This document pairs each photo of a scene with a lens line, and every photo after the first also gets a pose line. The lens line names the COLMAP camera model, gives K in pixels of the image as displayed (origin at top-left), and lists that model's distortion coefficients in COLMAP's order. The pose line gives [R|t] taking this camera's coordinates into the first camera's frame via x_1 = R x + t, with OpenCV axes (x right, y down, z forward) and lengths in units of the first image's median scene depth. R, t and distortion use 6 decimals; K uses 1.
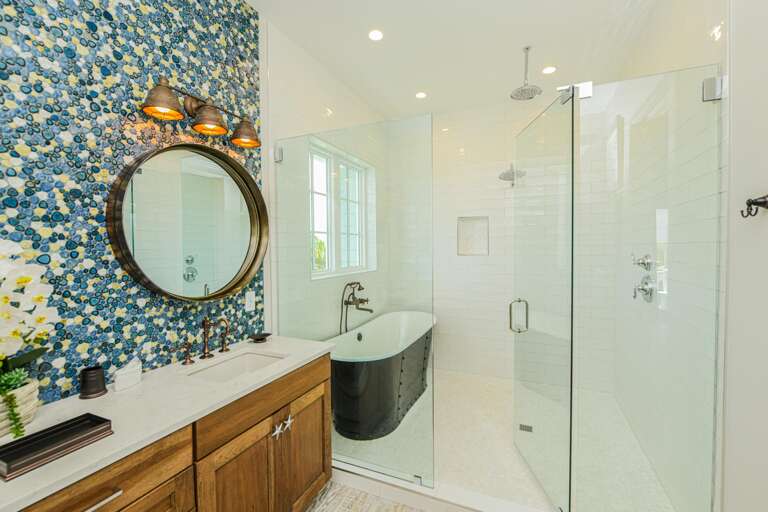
lens RADIAL K [[319.0, 0, 390.8], [0, 319.0, 253.6], [0, 0, 1]] dist [-0.012612, -0.000451]
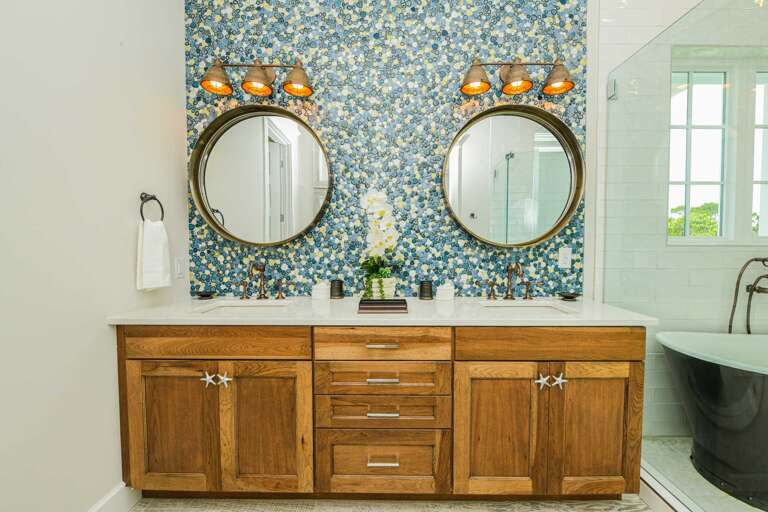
lens RADIAL K [[319.0, 0, 390.6], [0, 319.0, 251.1], [0, 0, 1]] dist [-0.012612, -0.000451]
pose [[0.399123, 0.038551, -0.916087, 0.291939], [-0.016307, 0.999256, 0.034946, 0.143377], [0.916753, 0.000991, 0.399454, 0.203343]]
